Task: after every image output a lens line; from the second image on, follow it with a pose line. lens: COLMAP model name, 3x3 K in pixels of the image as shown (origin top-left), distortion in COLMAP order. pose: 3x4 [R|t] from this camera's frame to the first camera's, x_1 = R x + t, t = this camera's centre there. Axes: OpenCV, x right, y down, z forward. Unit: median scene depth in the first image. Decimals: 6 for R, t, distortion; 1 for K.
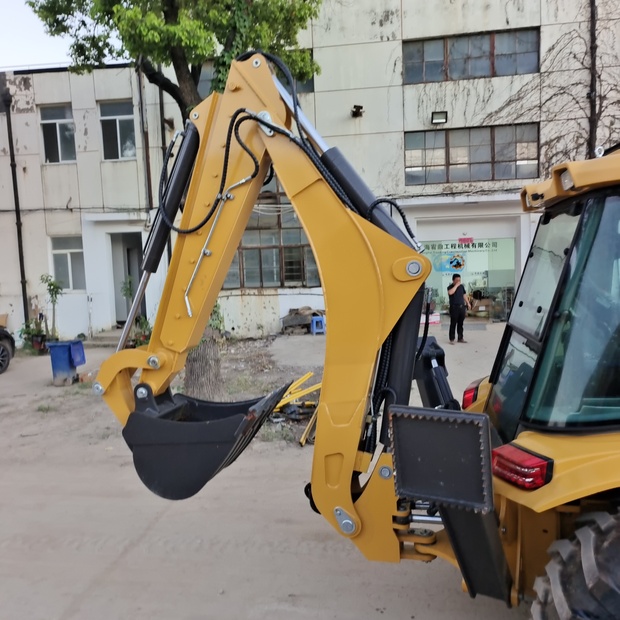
lens RADIAL K [[566.3, 0, 310.0], [0, 566.3, 310.0], [0, 0, 1]] dist [0.029452, 0.014271]
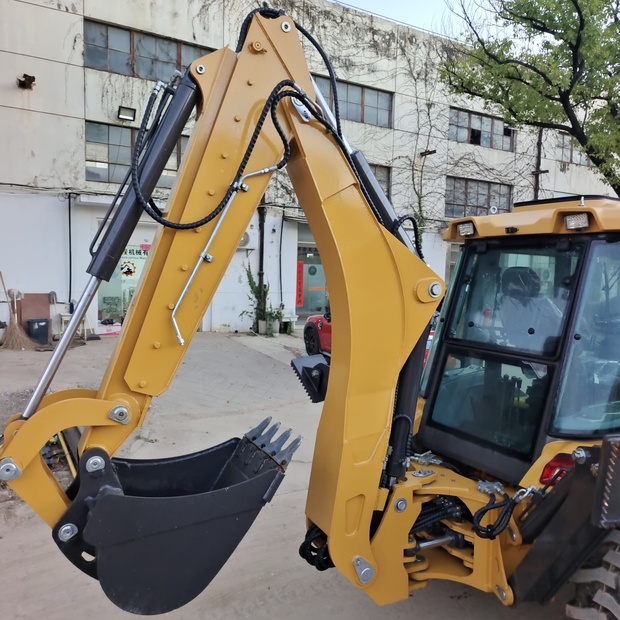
lens RADIAL K [[566.3, 0, 310.0], [0, 566.3, 310.0], [0, 0, 1]] dist [0.029452, 0.014271]
pose [[0.761682, 0.006281, 0.647920, -0.145773], [-0.000033, 0.999953, -0.009654, -0.006871], [-0.647951, 0.007332, 0.761647, 0.092682]]
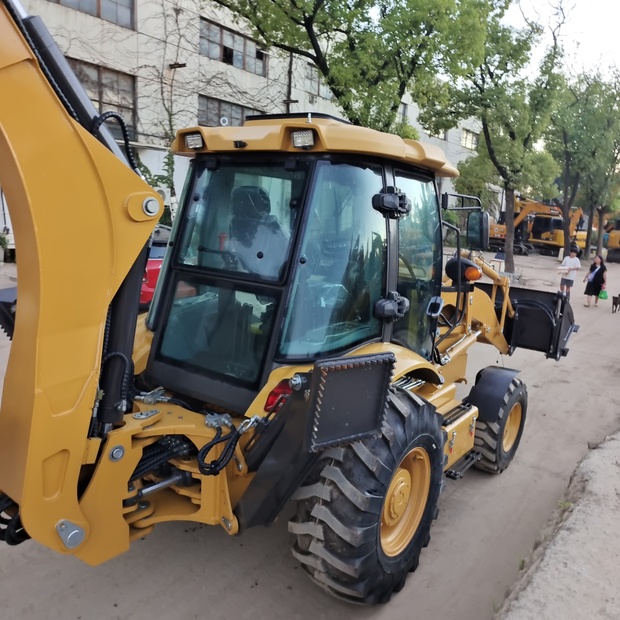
lens RADIAL K [[566.3, 0, 310.0], [0, 566.3, 310.0], [0, 0, 1]] dist [0.029452, 0.014271]
pose [[0.440610, -0.101898, 0.891897, -0.113434], [-0.002419, 0.993398, 0.114689, -0.004392], [-0.897695, -0.052691, 0.437455, 0.096933]]
